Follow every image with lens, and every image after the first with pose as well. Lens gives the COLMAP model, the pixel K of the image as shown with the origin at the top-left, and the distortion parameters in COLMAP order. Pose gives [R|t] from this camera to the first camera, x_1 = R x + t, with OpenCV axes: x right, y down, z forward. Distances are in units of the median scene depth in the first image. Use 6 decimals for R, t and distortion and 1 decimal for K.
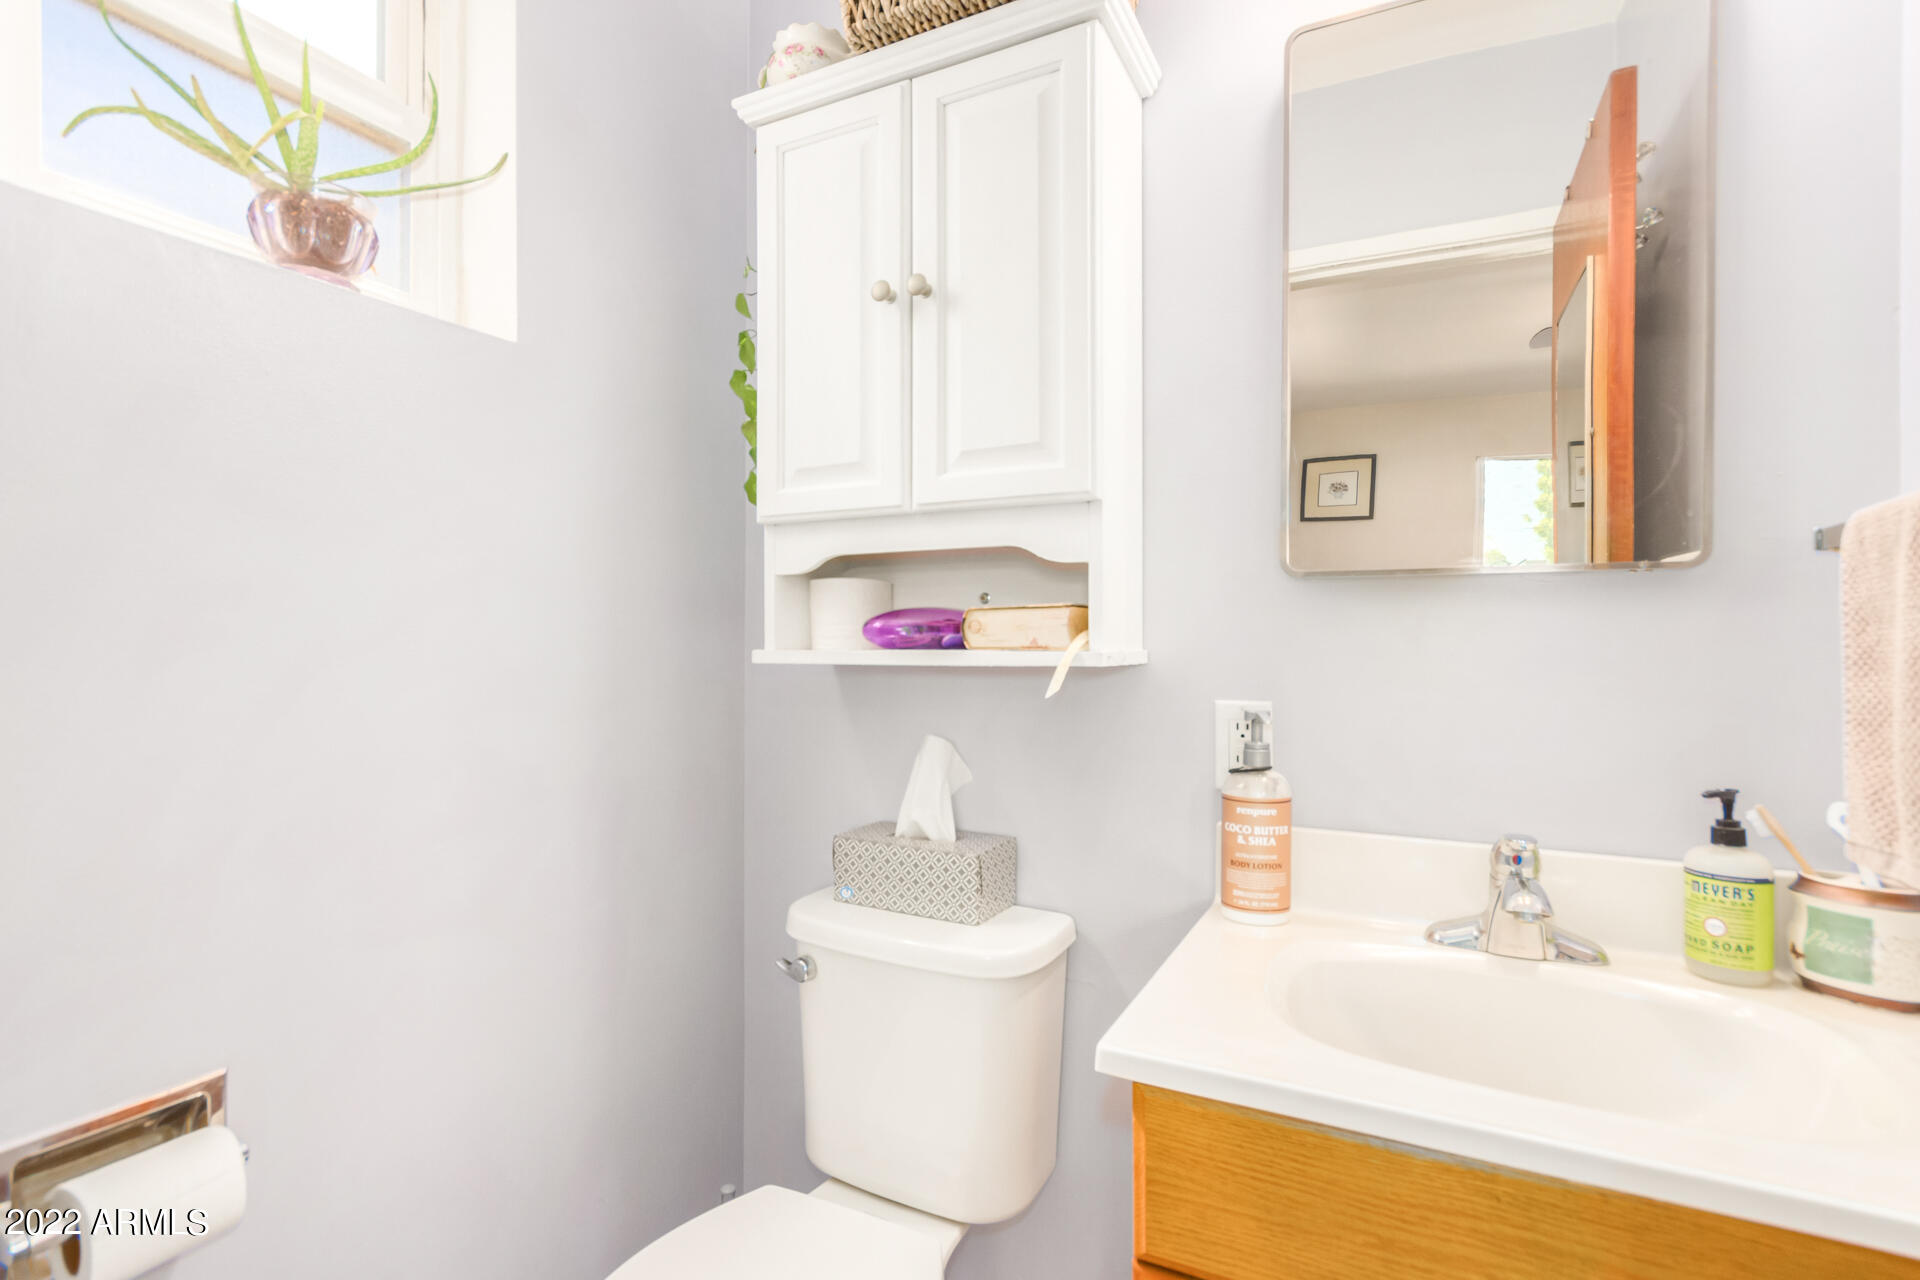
lens RADIAL K [[889.6, 0, 969.8], [0, 889.6, 657.0], [0, 0, 1]] dist [0.004293, 0.000191]
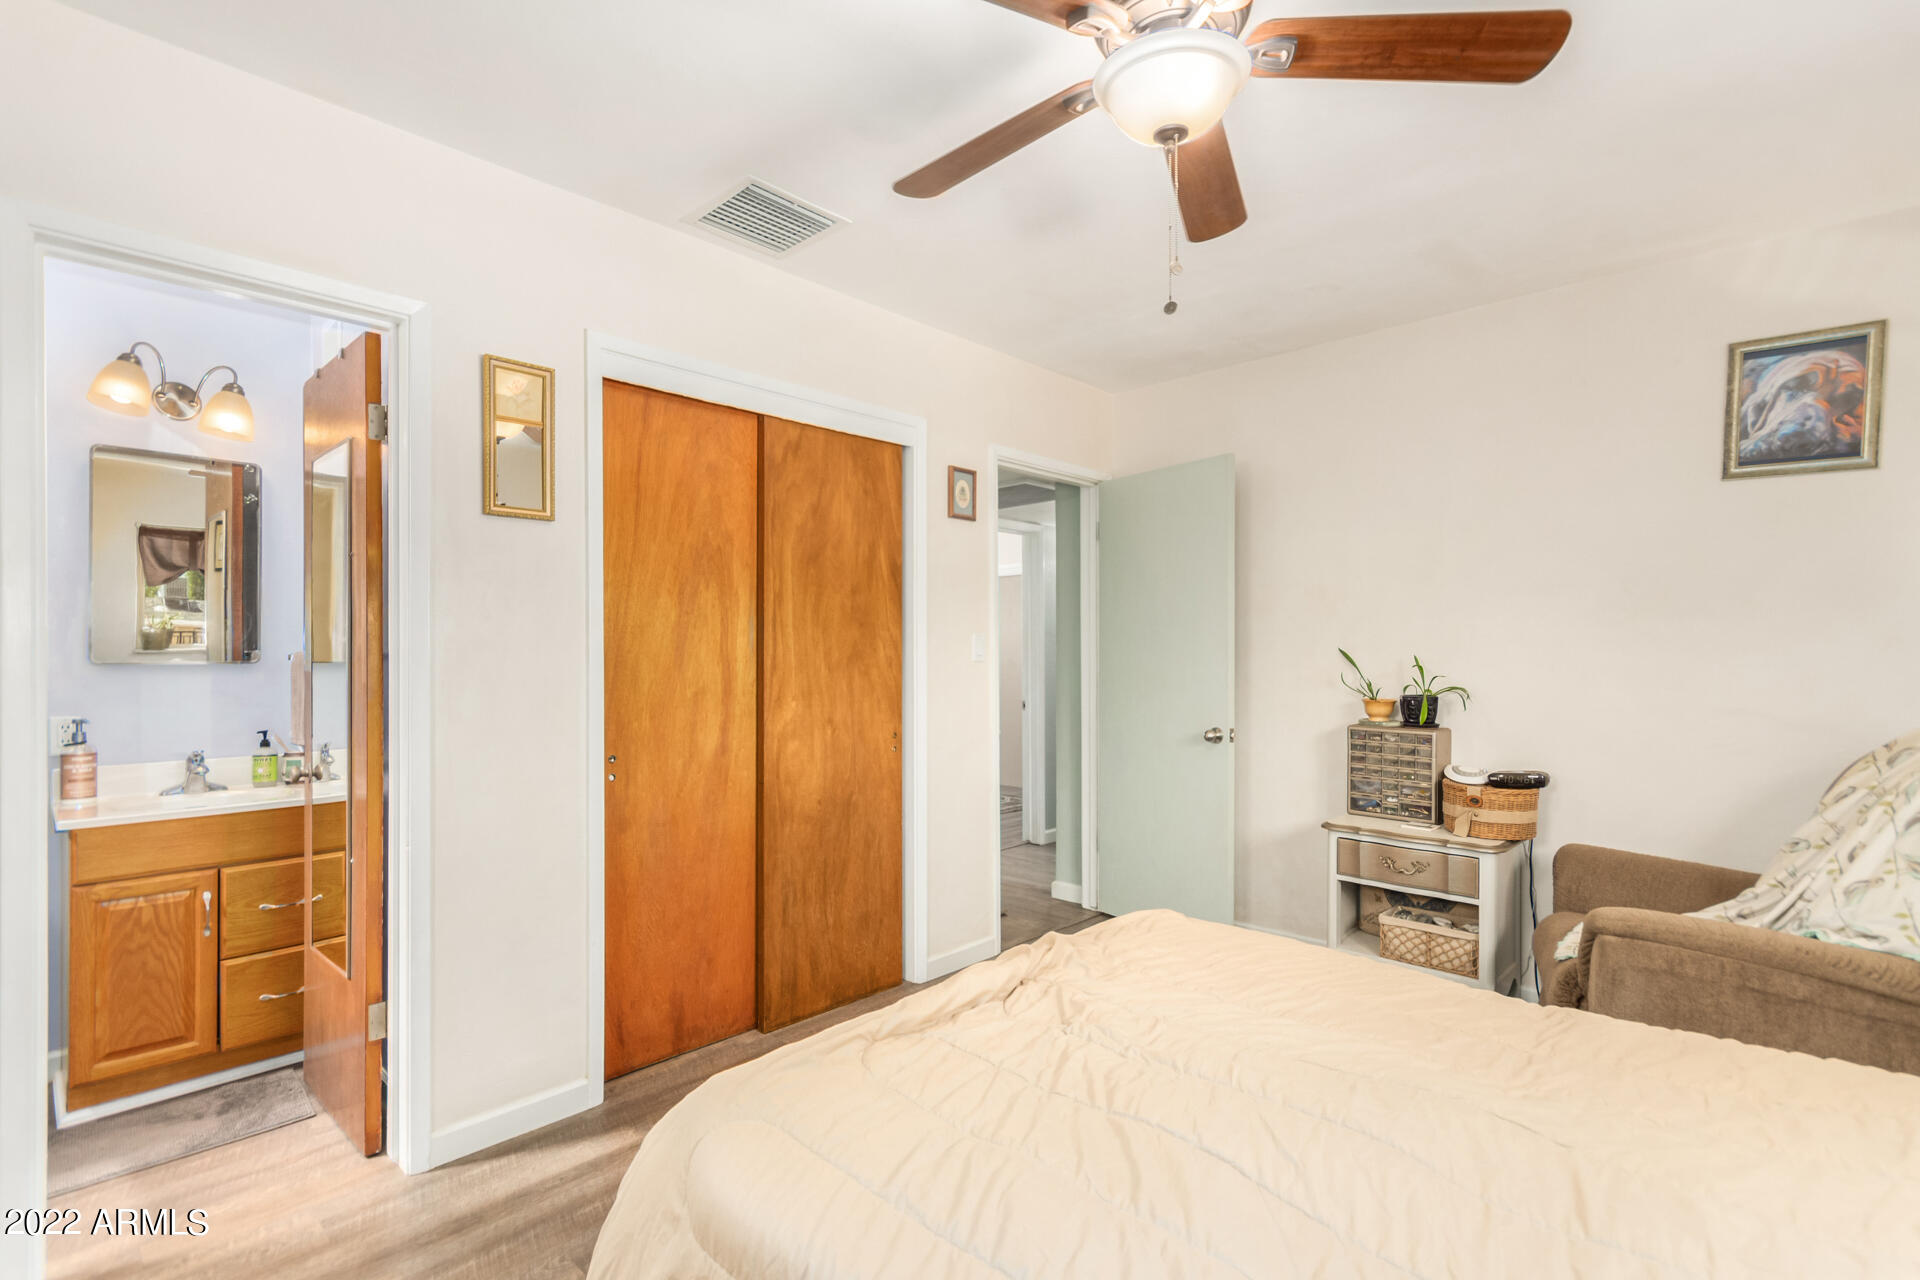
lens RADIAL K [[889.6, 0, 969.8], [0, 889.6, 657.0], [0, 0, 1]] dist [0.004293, 0.000191]
pose [[0.271577, -0.017887, 0.962250, -1.442219], [0.004393, 0.999840, 0.017346, -0.151848], [-0.962407, -0.000484, 0.271613, -2.146431]]
